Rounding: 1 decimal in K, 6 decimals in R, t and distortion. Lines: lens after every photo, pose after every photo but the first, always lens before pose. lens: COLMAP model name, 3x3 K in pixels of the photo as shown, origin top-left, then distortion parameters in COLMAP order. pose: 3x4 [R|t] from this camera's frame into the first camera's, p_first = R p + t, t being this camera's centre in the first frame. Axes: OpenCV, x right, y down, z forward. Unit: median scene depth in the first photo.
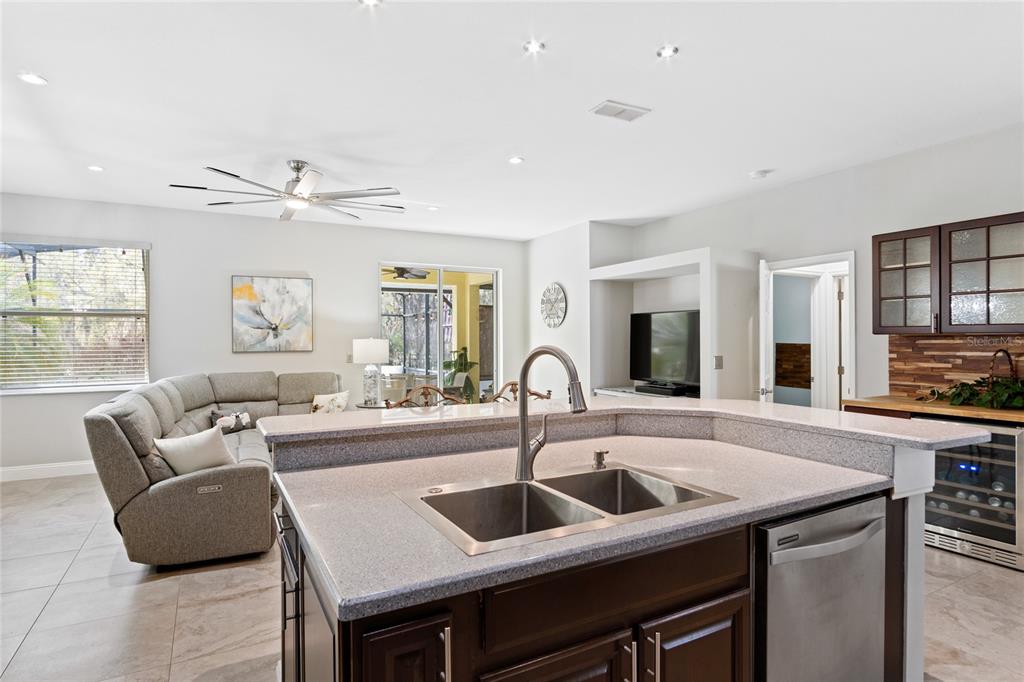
lens RADIAL K [[552.9, 0, 507.7], [0, 552.9, 340.8], [0, 0, 1]] dist [-0.015797, 0.001859]
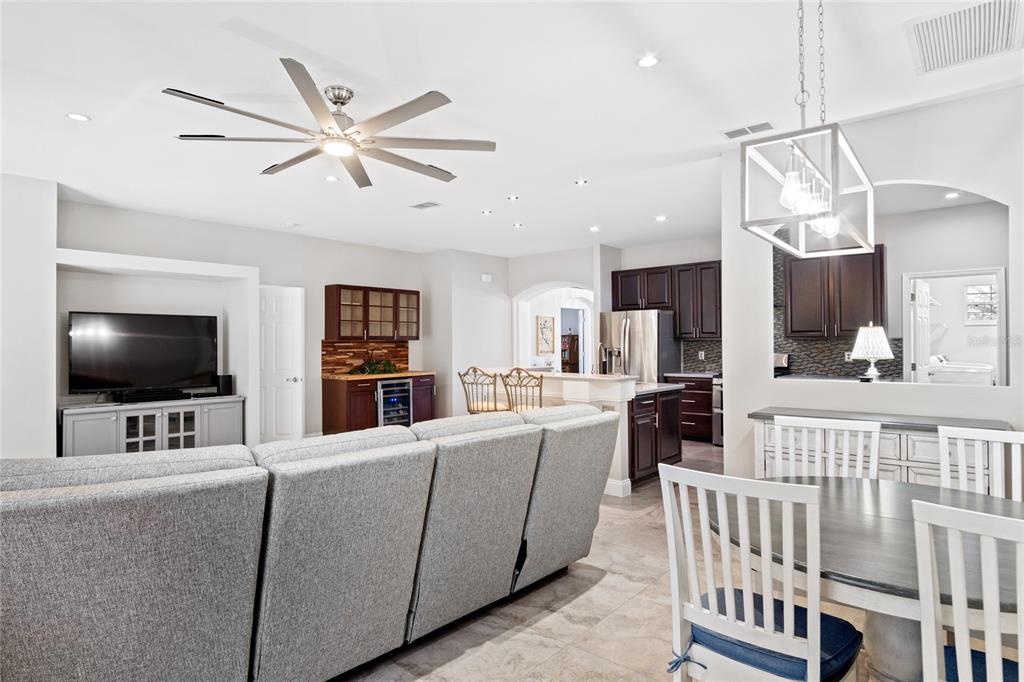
lens RADIAL K [[556.4, 0, 507.6], [0, 556.4, 341.5], [0, 0, 1]] dist [-0.020041, 0.000315]
pose [[-0.354439, 0.007269, 0.935051, -0.907869], [0.008255, 0.999955, -0.004644, 0.003938], [-0.935043, 0.006073, -0.354483, 0.851147]]
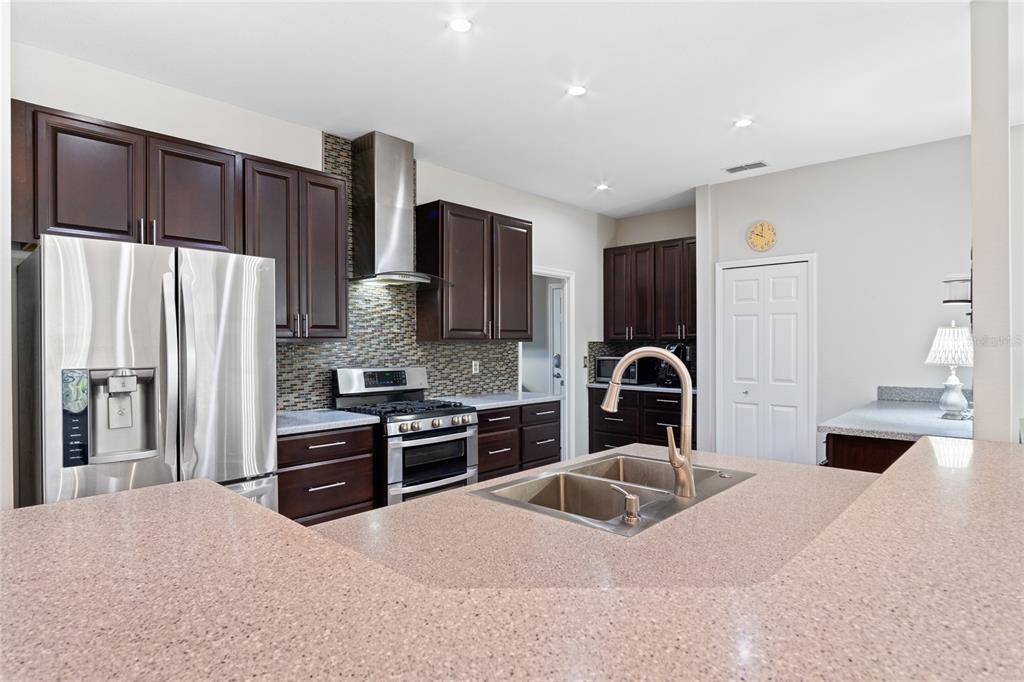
lens RADIAL K [[552.9, 0, 507.7], [0, 552.9, 340.8], [0, 0, 1]] dist [-0.015797, 0.001859]
pose [[-0.945527, 0.004797, -0.325509, 0.193057], [0.006341, 0.999973, -0.003684, -0.000399], [0.325482, -0.005547, -0.945532, 0.560817]]
